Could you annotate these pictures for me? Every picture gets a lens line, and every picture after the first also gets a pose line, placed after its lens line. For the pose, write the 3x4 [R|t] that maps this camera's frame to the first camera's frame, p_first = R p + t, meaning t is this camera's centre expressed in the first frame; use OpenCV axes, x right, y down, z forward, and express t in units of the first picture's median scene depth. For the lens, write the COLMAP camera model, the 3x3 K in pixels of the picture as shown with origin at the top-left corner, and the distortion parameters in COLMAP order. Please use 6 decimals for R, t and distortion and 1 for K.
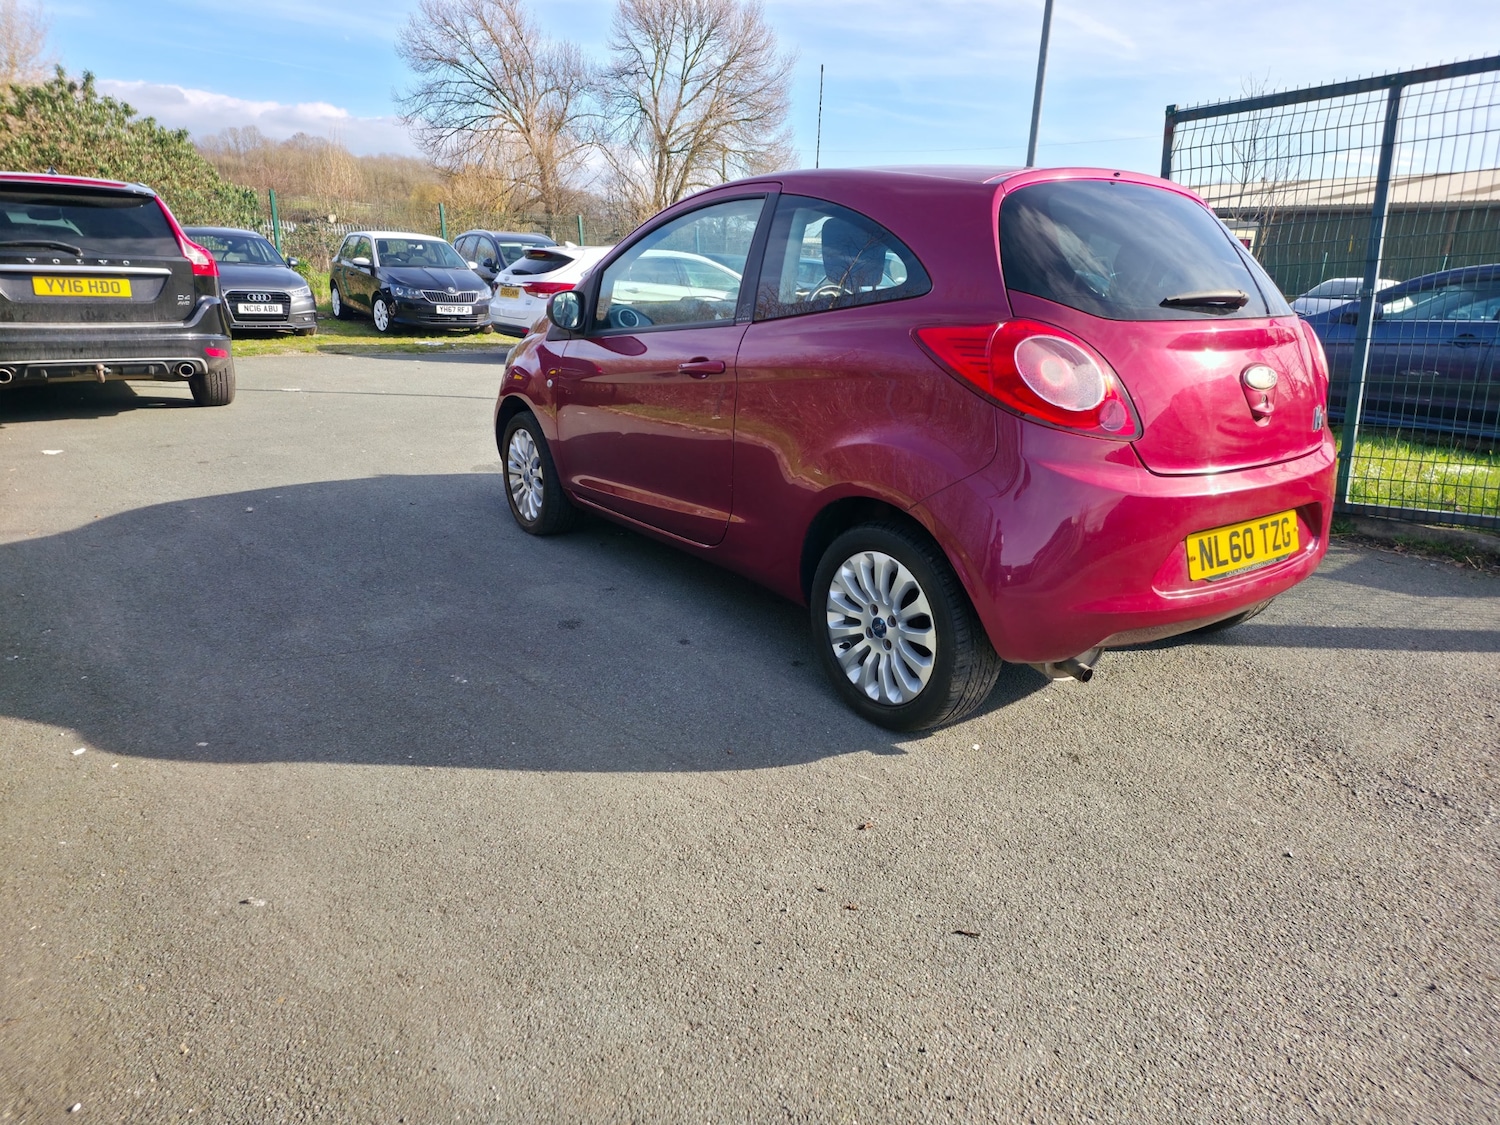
lens RADIAL K [[977.6, 0, 751.2], [0, 977.6, 559.0], [0, 0, 1]] dist [0.053759, -0.032342]
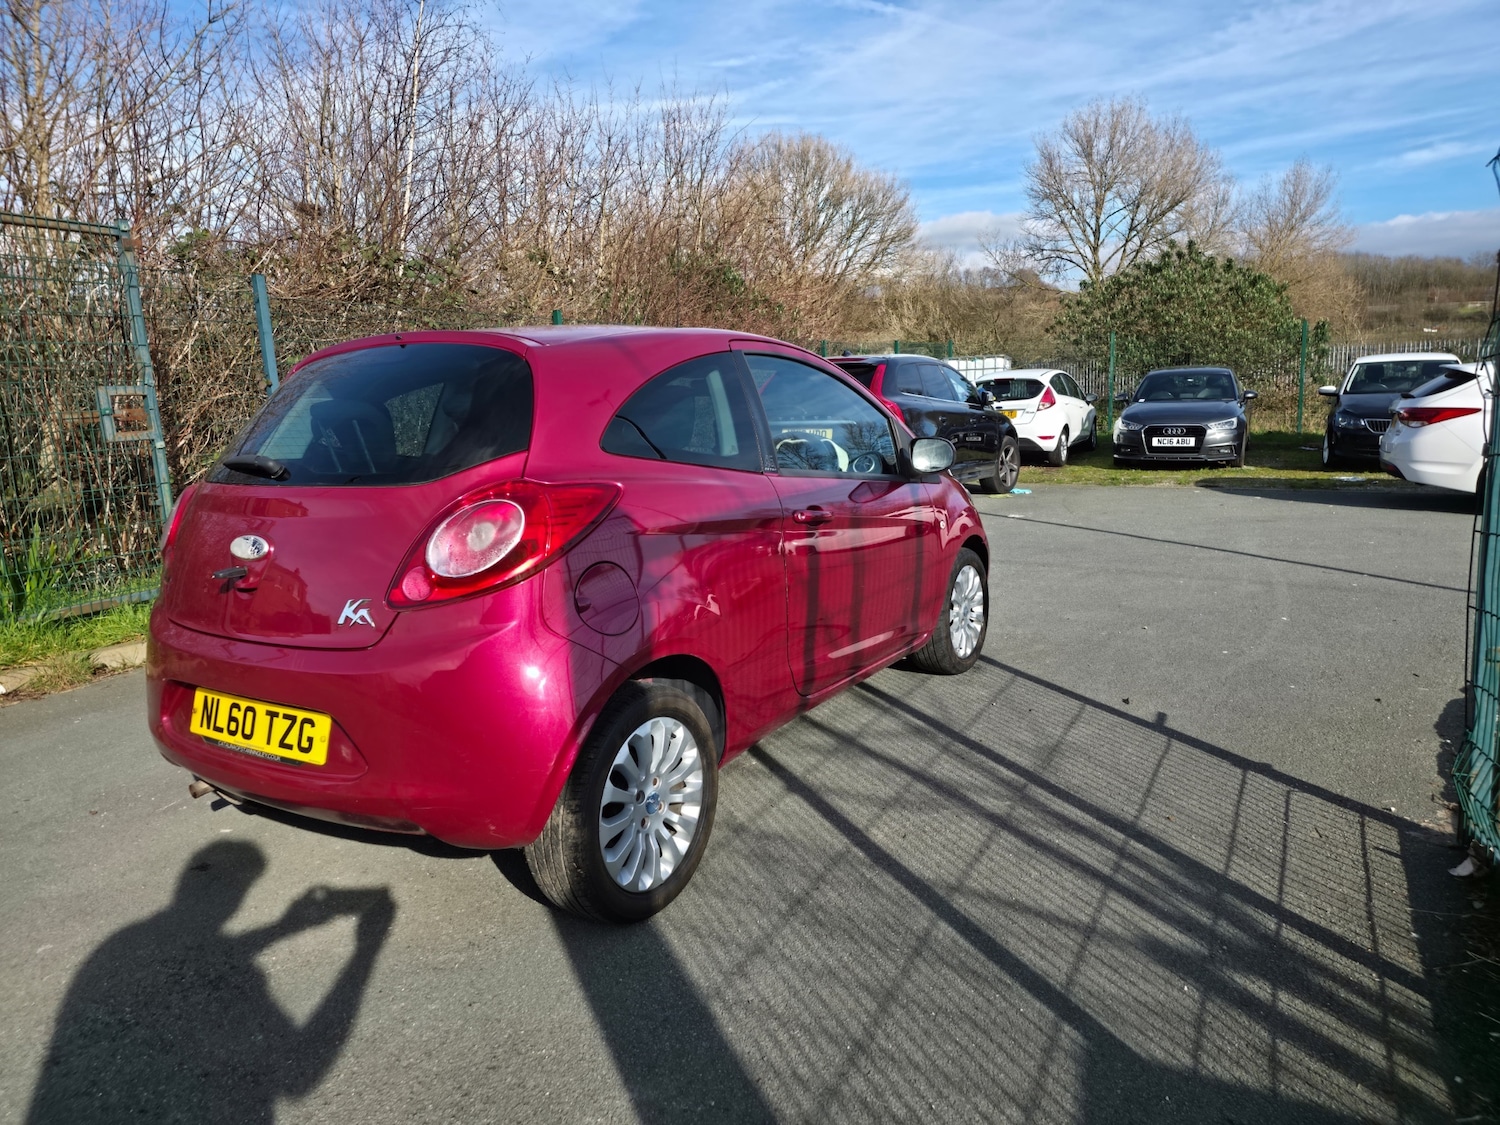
lens RADIAL K [[972.2, 0, 735.7], [0, 972.2, 576.2], [0, 0, 1]] dist [0.080074, -0.060097]
pose [[0.373083, 0.129474, -0.918719, 0.558220], [-0.225511, 0.973174, 0.045571, -0.108785], [0.899974, 0.190180, 0.392273, 0.382320]]
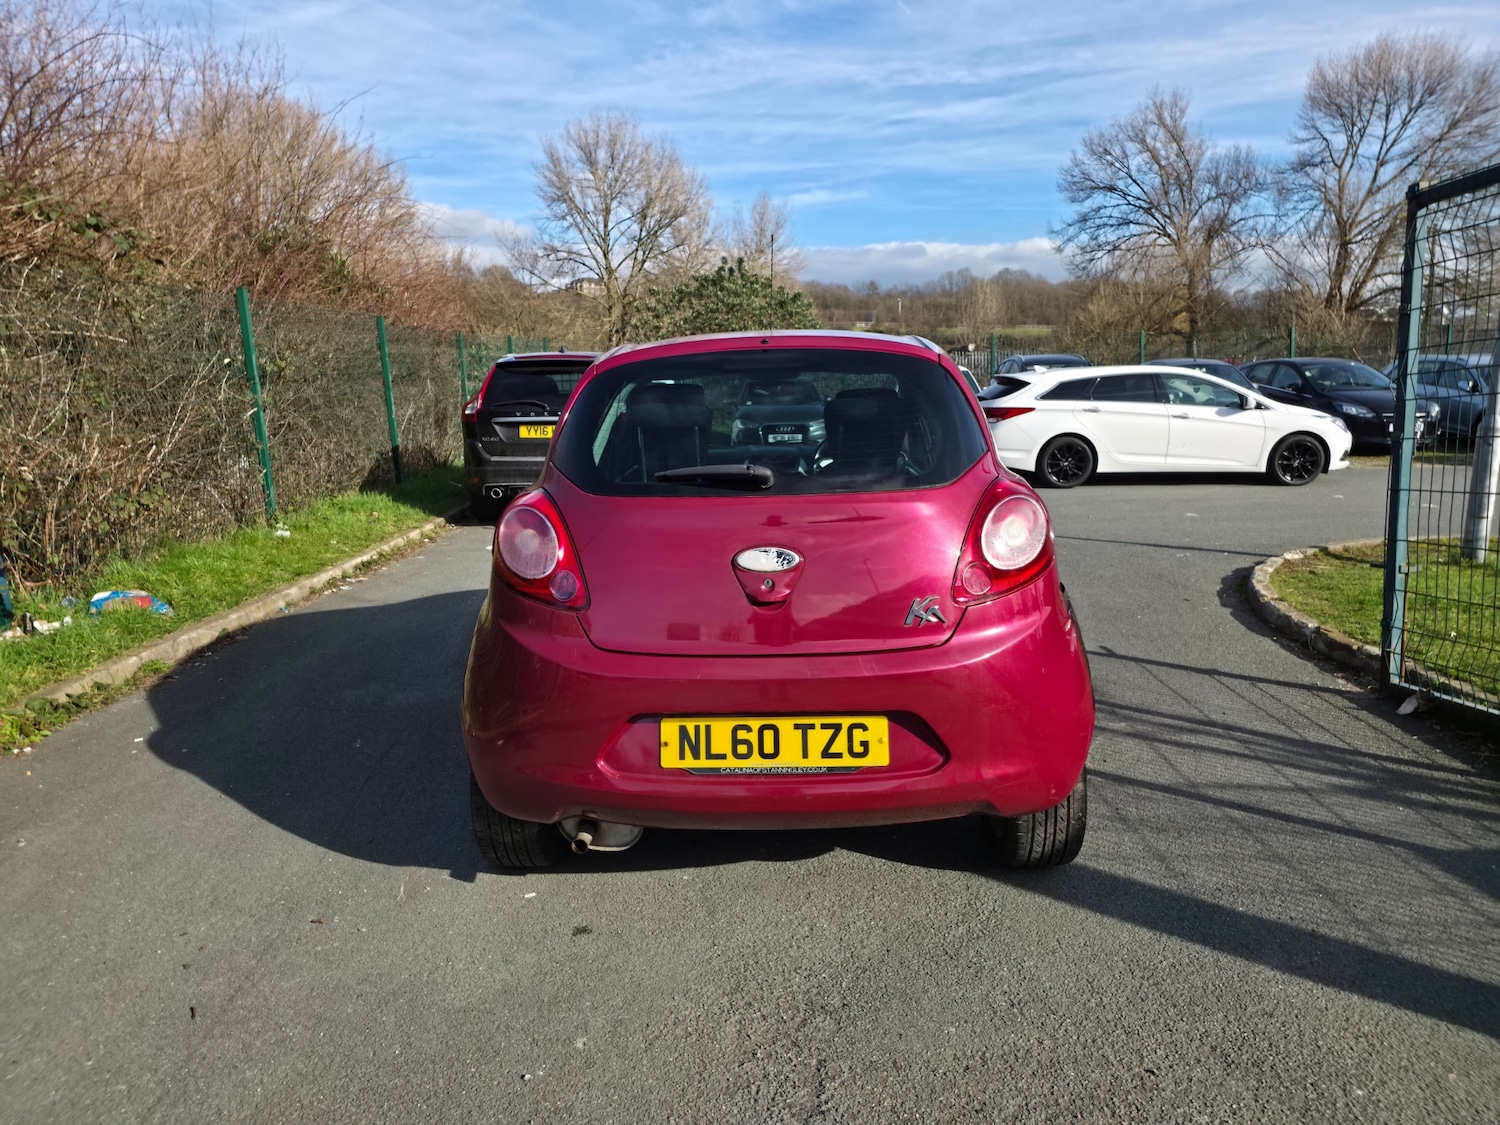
lens RADIAL K [[982.0, 0, 750.0], [0, 982.0, 562.5], [0, 0, 1]] dist [0.059523, -0.040062]
pose [[0.788578, 0.070420, -0.610890, 0.380154], [-0.134944, 0.989024, -0.060186, -0.044566], [0.599946, 0.129898, 0.789424, 0.103256]]
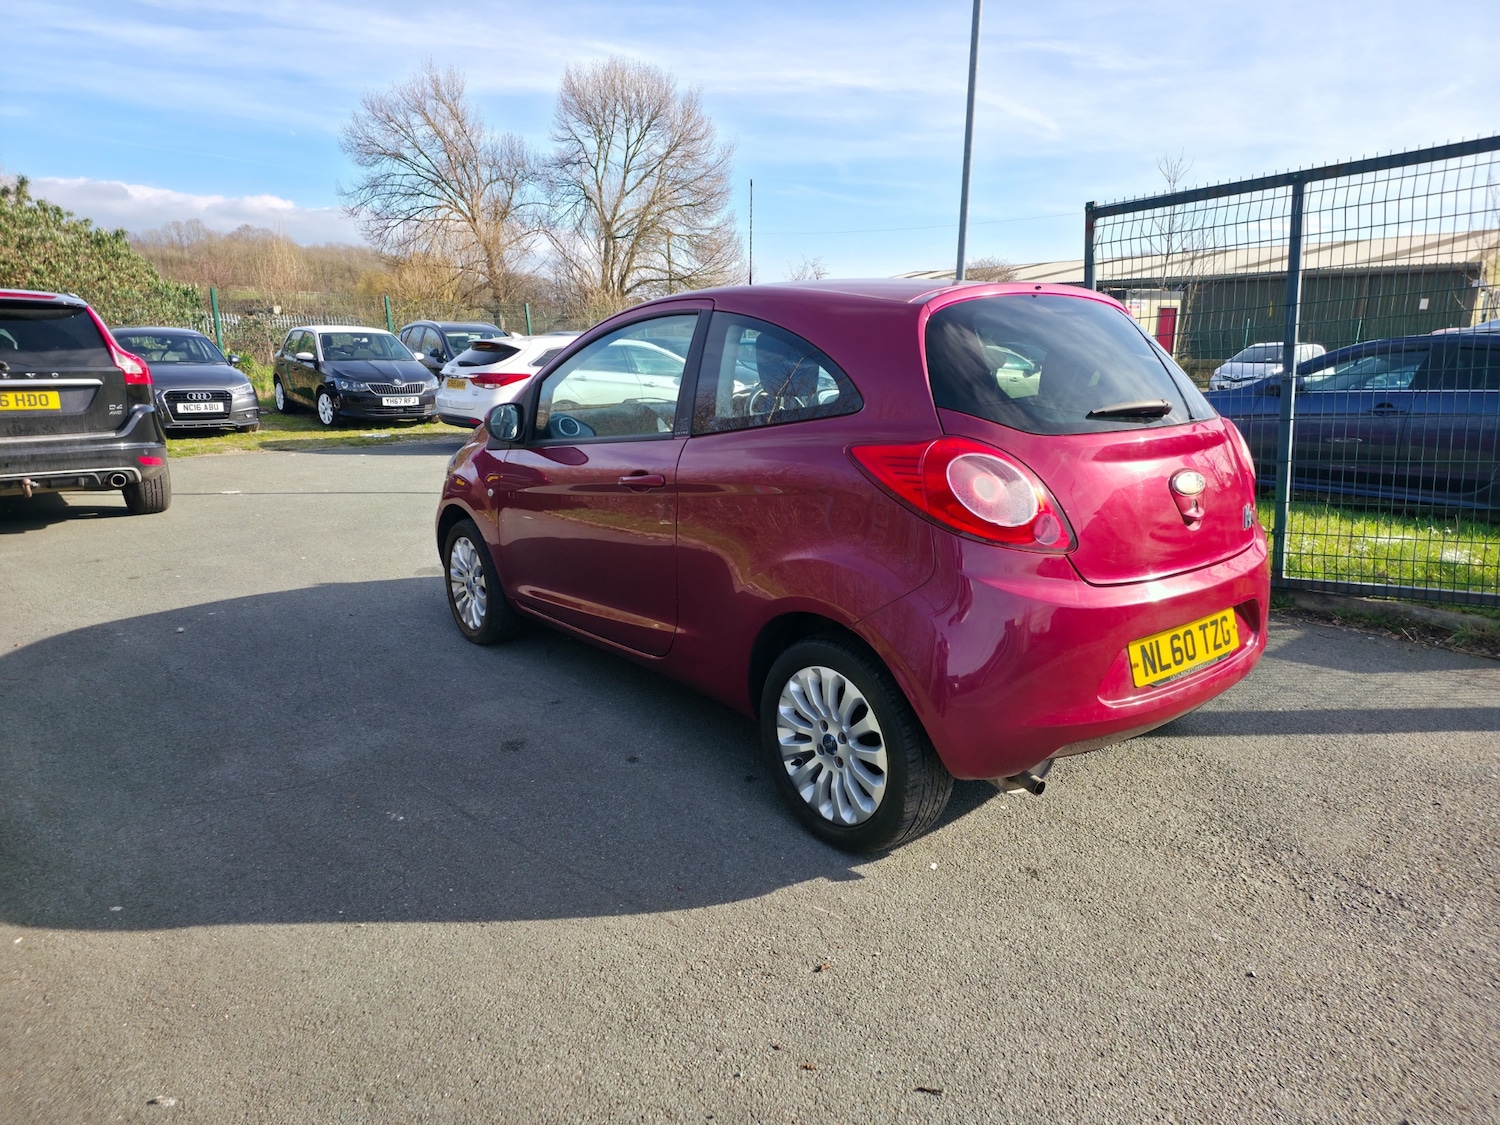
lens RADIAL K [[975.4, 0, 752.8], [0, 975.4, 565.4], [0, 0, 1]] dist [0.059767, -0.039272]
pose [[0.998250, -0.038352, 0.045012, 0.006547], [0.041173, 0.997131, -0.063512, -0.019228], [-0.042447, 0.065254, 0.996965, 0.005480]]
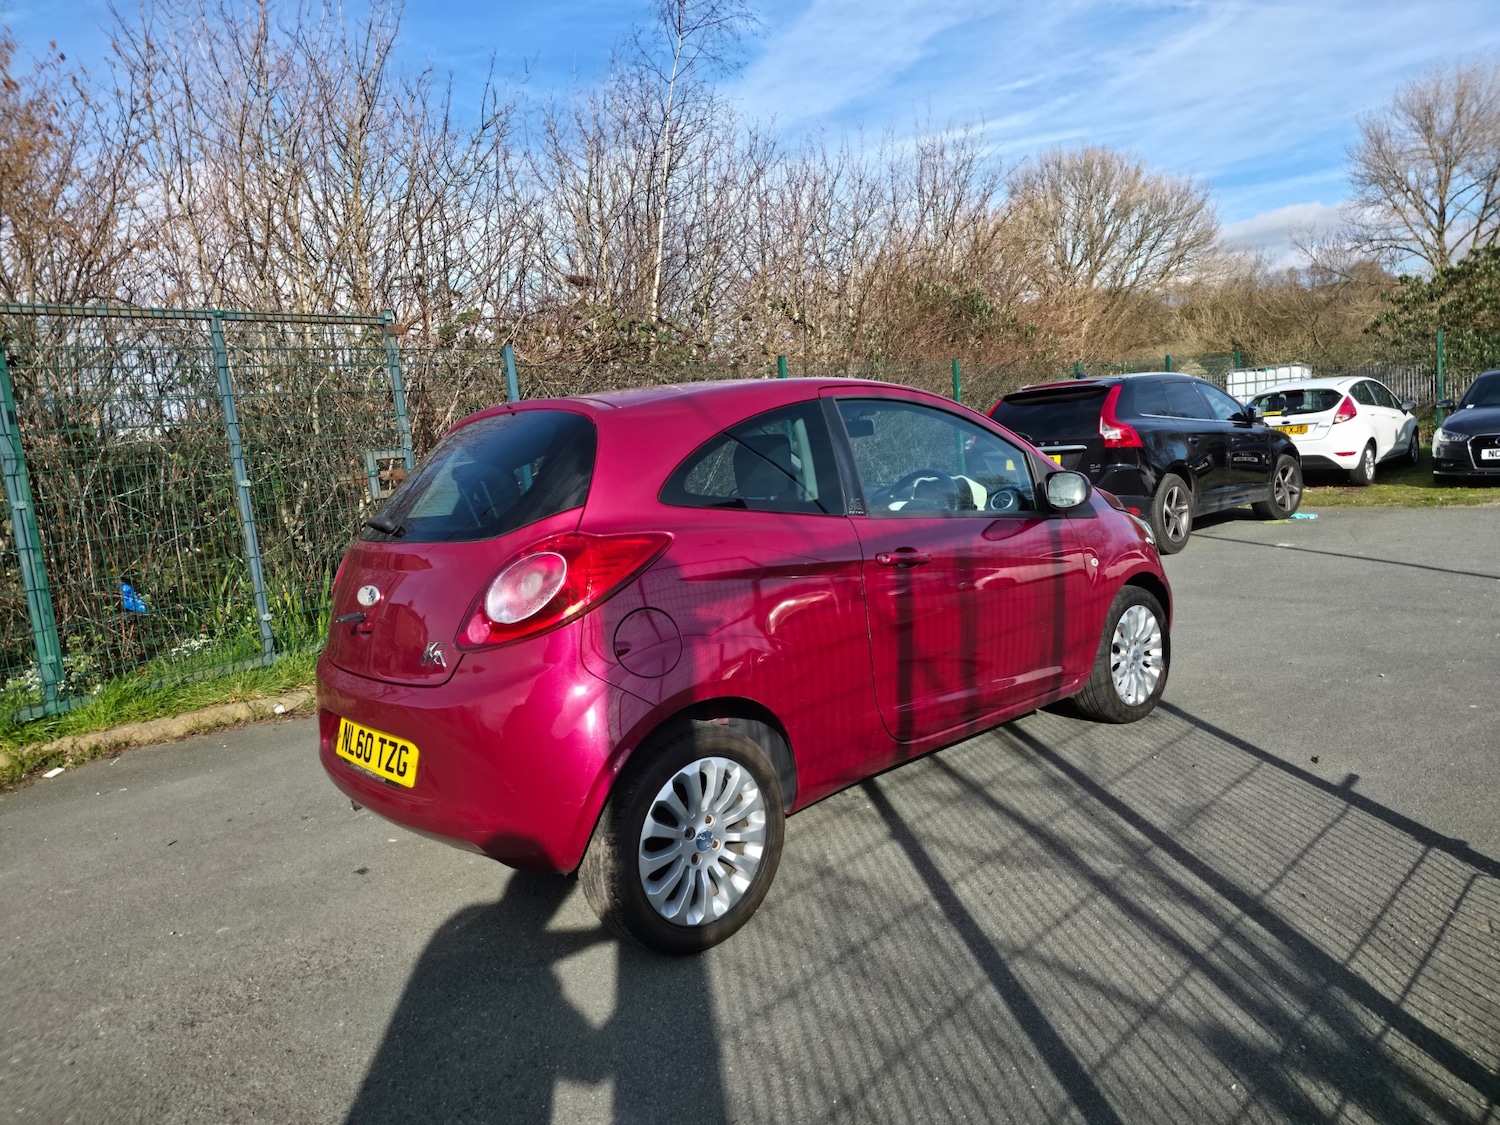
lens RADIAL K [[980.7, 0, 755.0], [0, 980.7, 567.4], [0, 0, 1]] dist [0.054018, -0.023299]
pose [[0.114752, 0.088726, -0.989424, 0.591596], [-0.205132, 0.976653, 0.063790, -0.133447], [0.971984, 0.195642, 0.130274, 0.459163]]
